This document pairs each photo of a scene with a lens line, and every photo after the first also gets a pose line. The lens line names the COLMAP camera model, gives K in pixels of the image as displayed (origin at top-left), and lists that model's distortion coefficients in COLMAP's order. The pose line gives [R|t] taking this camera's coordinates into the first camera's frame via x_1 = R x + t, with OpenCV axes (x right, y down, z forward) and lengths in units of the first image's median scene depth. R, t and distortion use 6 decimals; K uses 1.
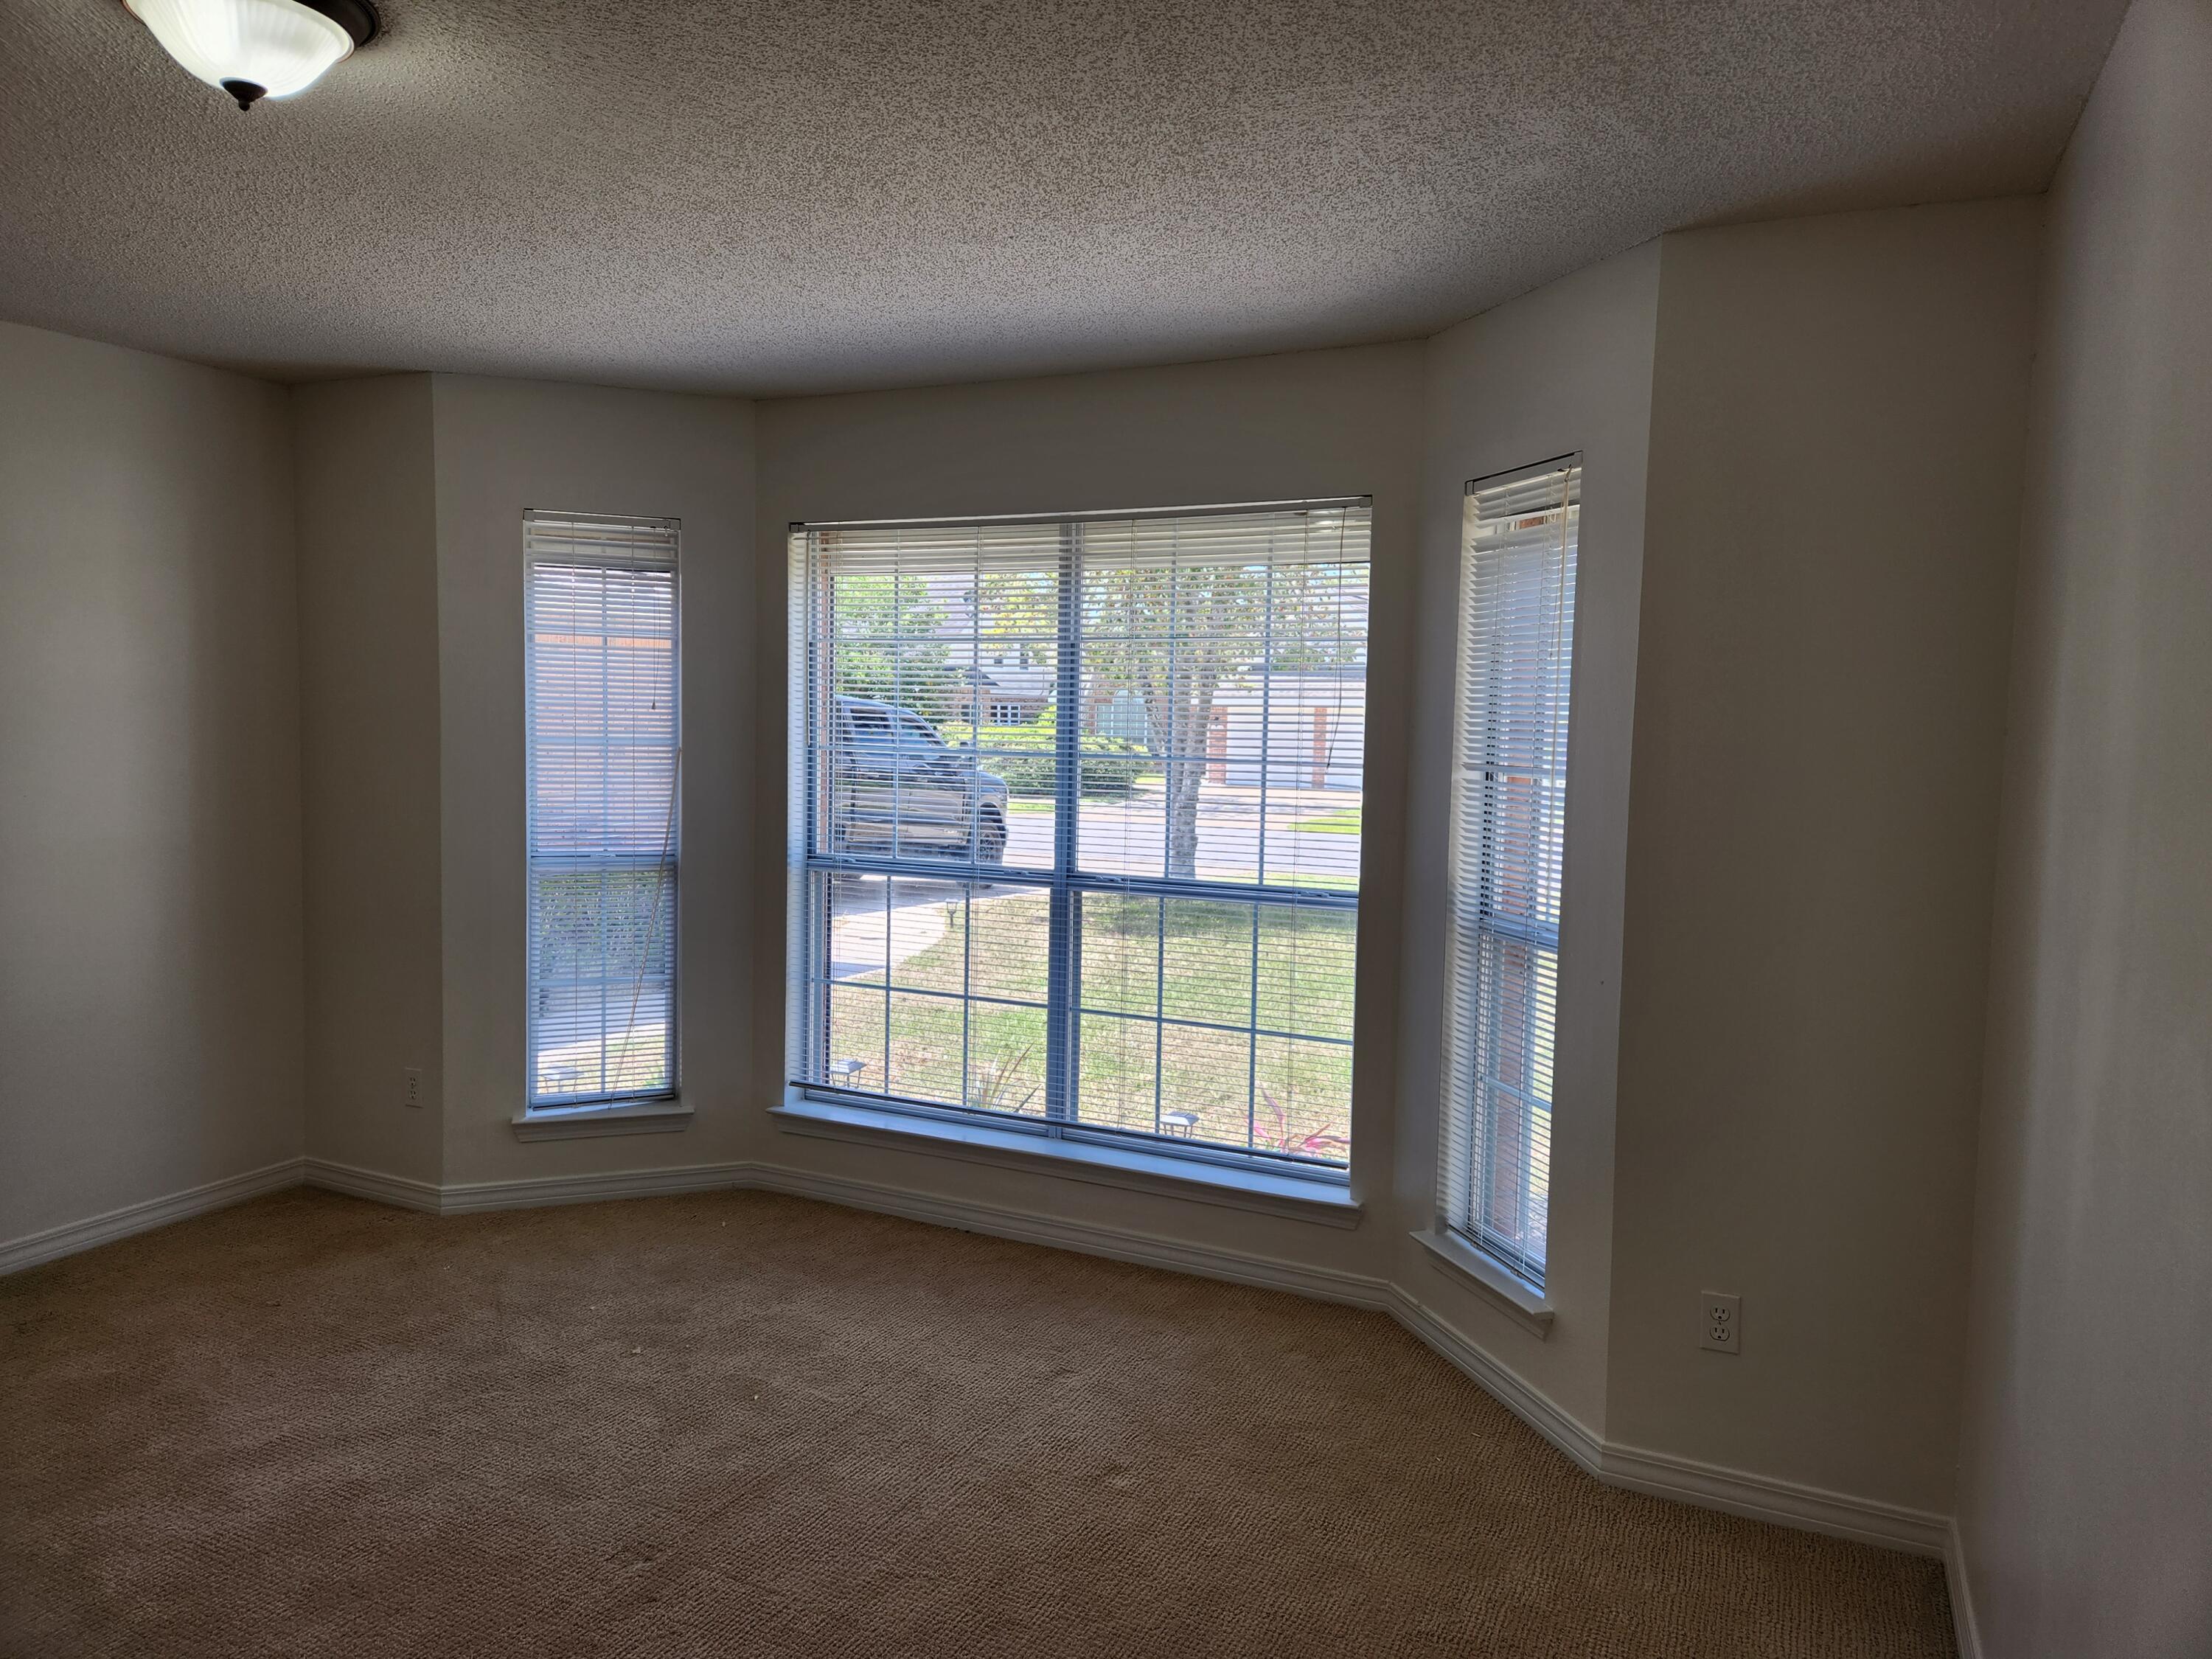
lens RADIAL K [[1467.8, 0, 1080.3], [0, 1467.8, 828.6], [0, 0, 1]] dist [0.087611, -0.064114]
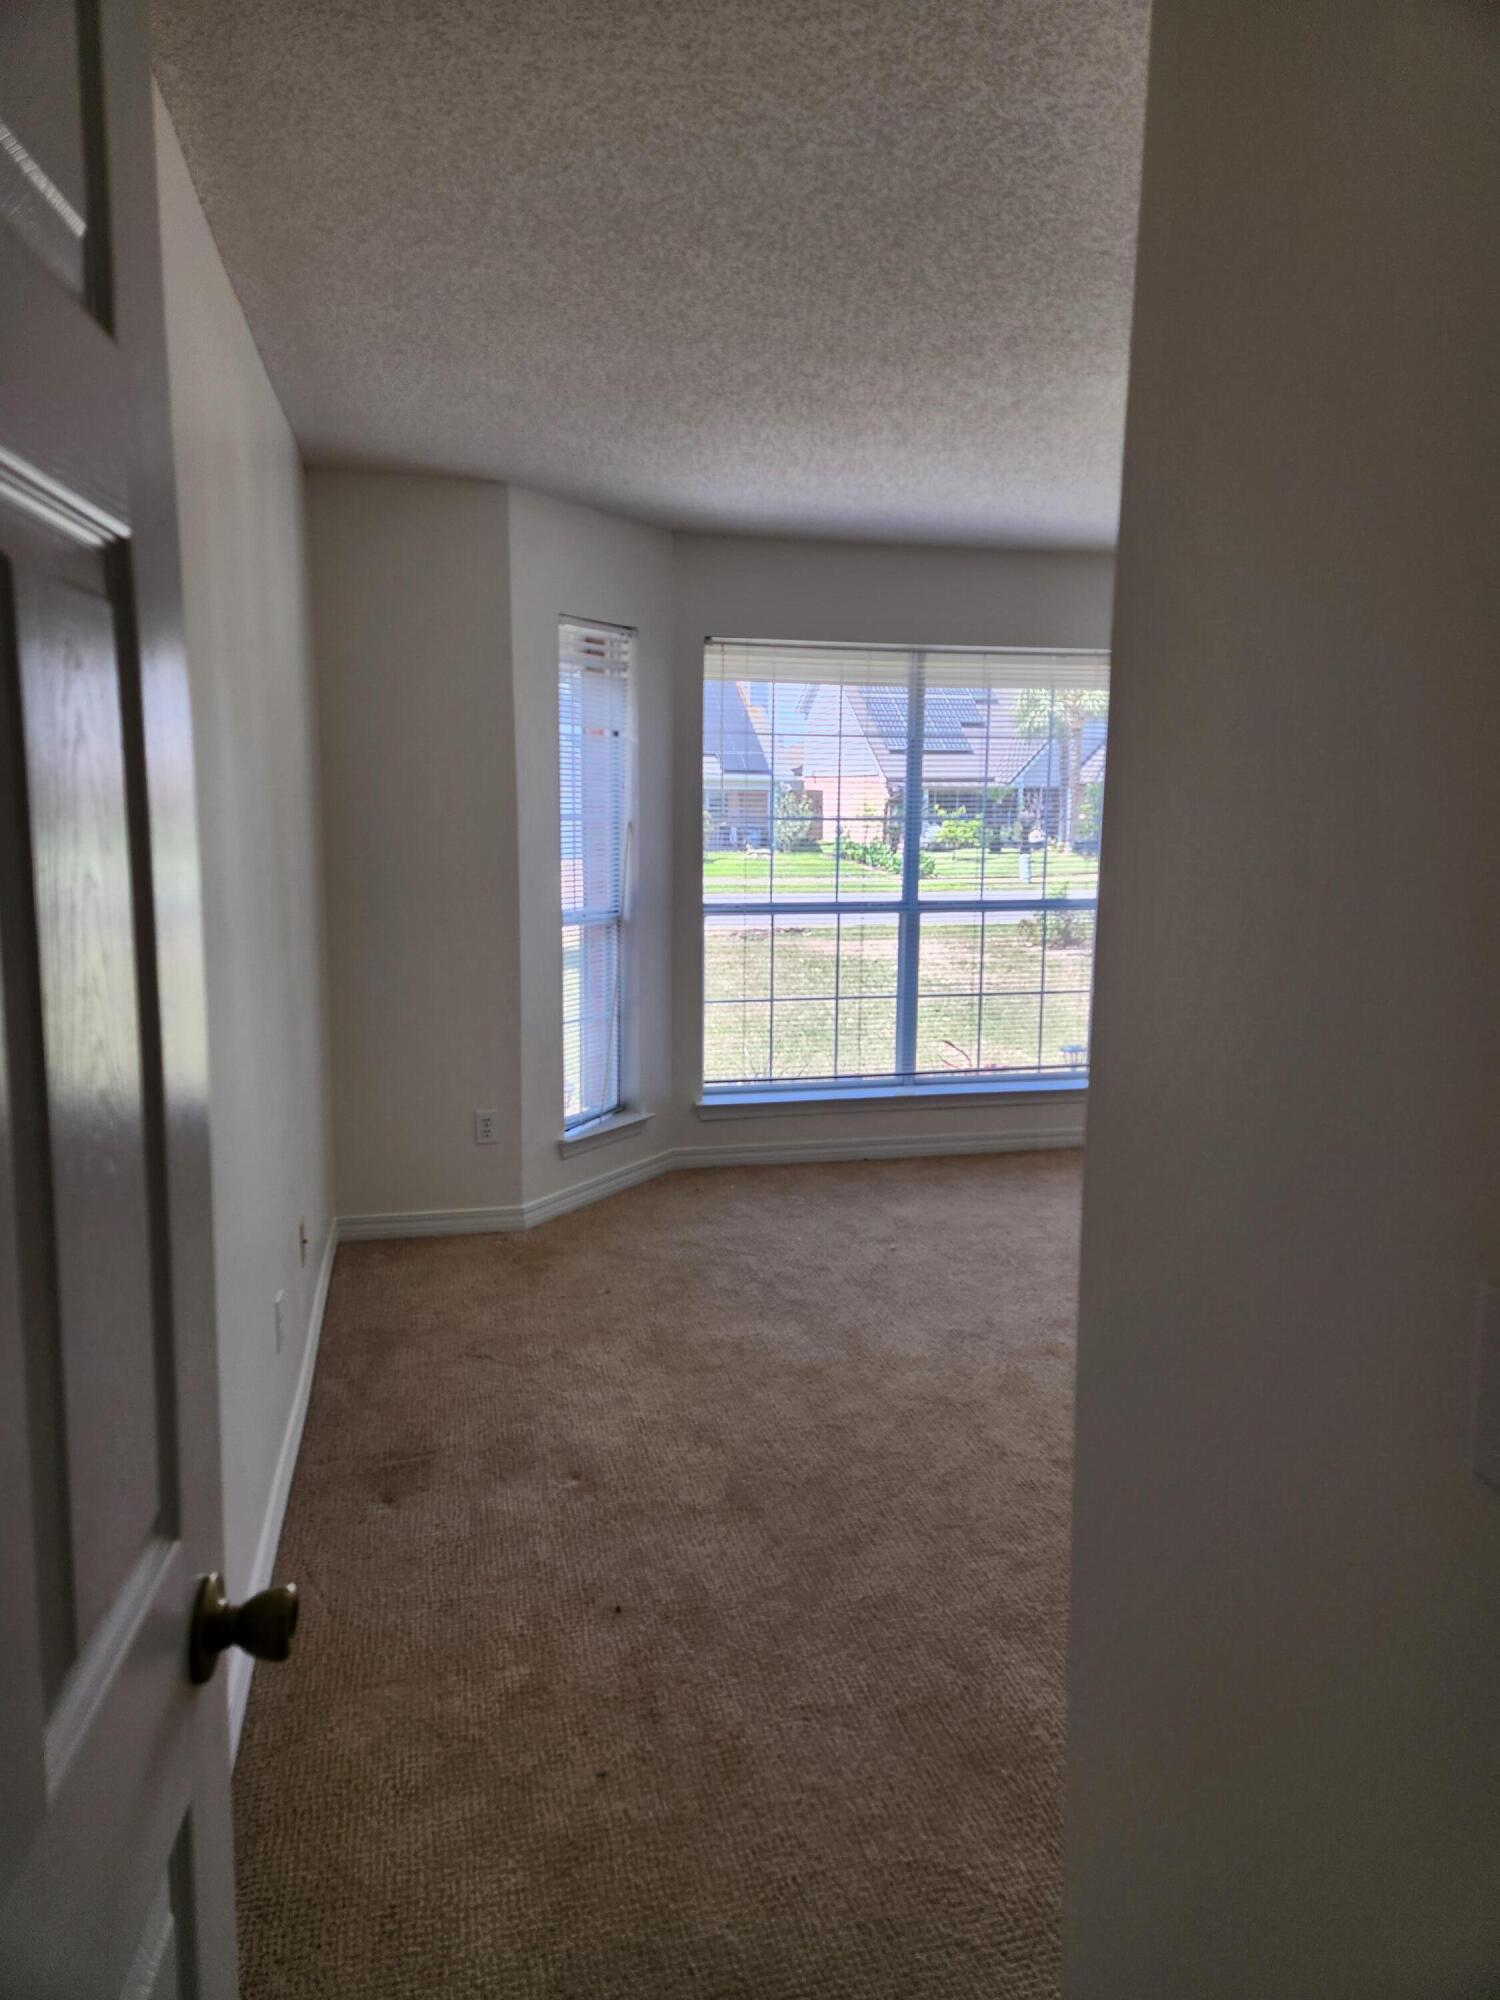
lens RADIAL K [[1327.1, 0, 756.0], [0, 1327.1, 988.1], [0, 0, 1]] dist [0.087611, -0.064114]
pose [[0.767566, -0.104285, 0.632429, -0.943673], [0.053865, 0.993680, 0.098480, -0.021299], [-0.638703, -0.041524, 0.768332, 0.094559]]
